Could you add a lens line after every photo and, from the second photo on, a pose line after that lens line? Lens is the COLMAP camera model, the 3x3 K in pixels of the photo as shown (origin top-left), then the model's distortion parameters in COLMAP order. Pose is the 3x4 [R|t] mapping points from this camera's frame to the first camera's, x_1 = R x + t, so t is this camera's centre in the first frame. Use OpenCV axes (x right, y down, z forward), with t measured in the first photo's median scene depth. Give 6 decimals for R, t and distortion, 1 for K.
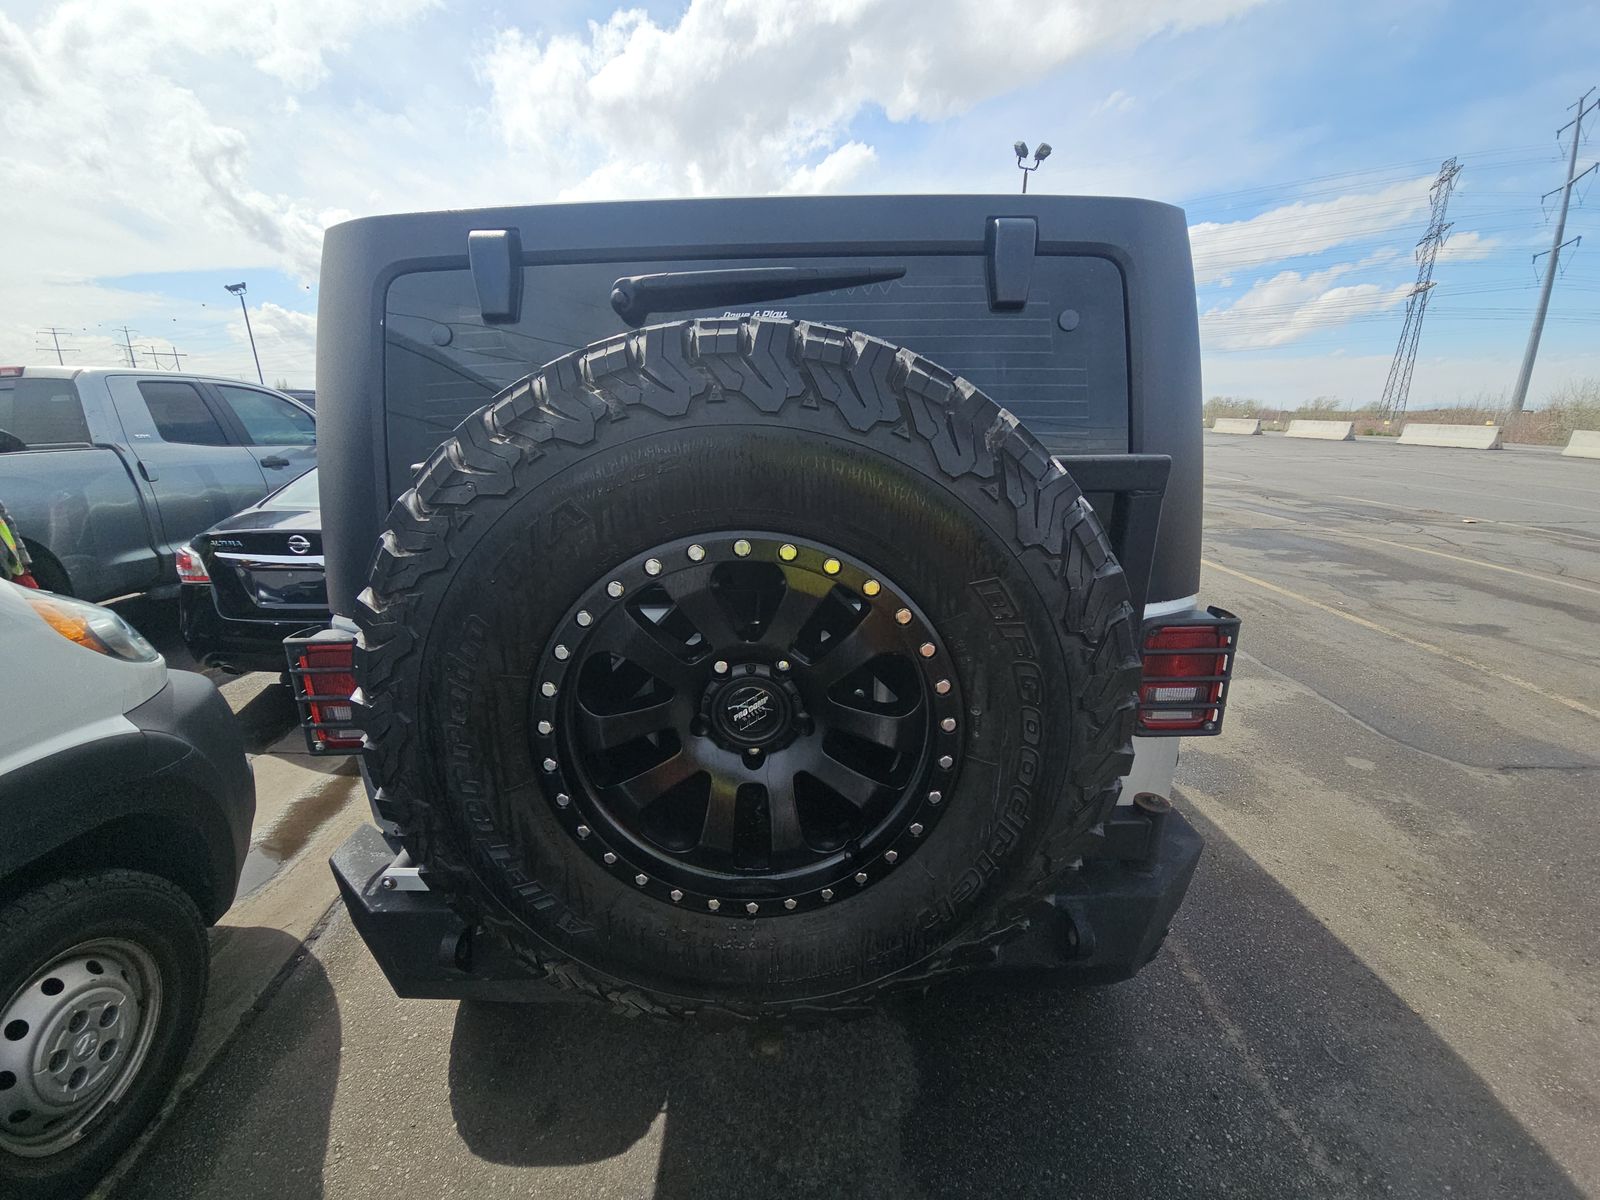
lens RADIAL K [[649.7, 0, 797.8], [0, 649.7, 595.5], [0, 0, 1]] dist [-0.015759, -0.001523]
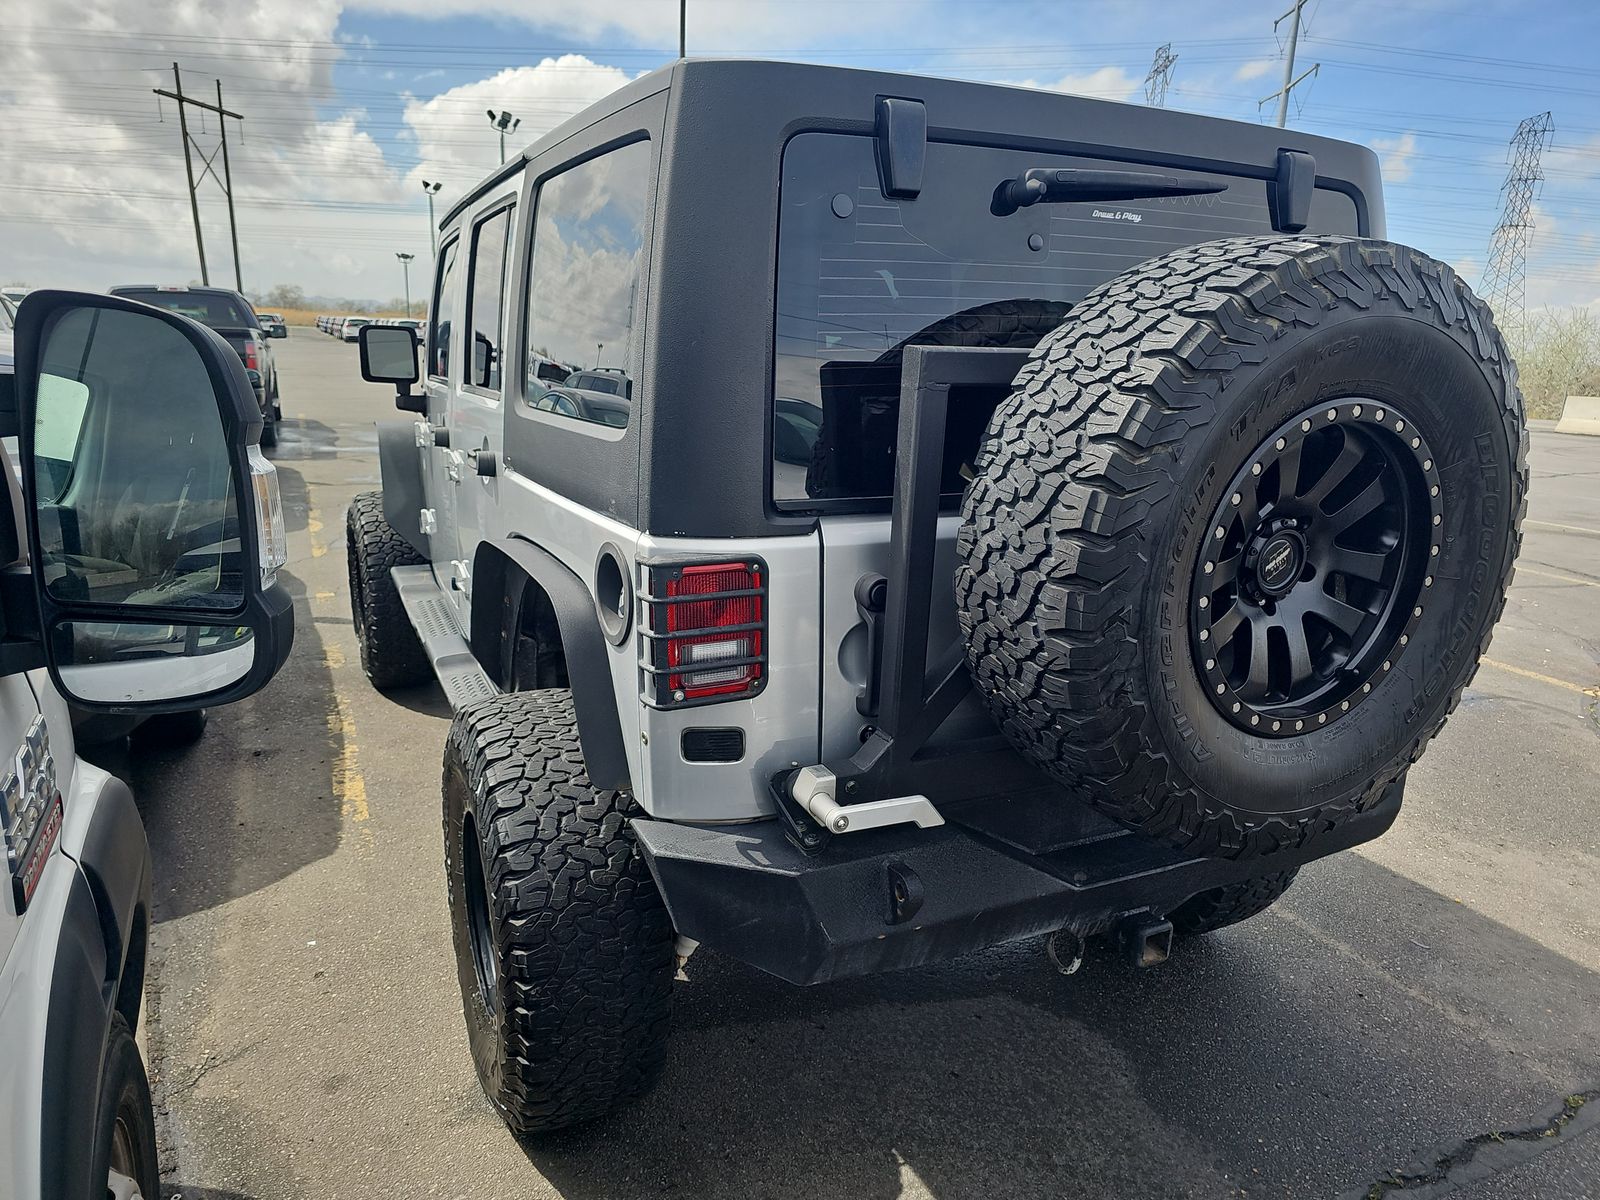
lens RADIAL K [[1065.3, 0, 797.2], [0, 1065.3, 602.6], [0, 0, 1]] dist [0.043754, 0.001810]
pose [[0.898136, -0.061771, 0.435357, -0.908301], [0.073549, 0.997239, -0.010238, 0.110040], [-0.433522, 0.041215, 0.900200, -0.200388]]
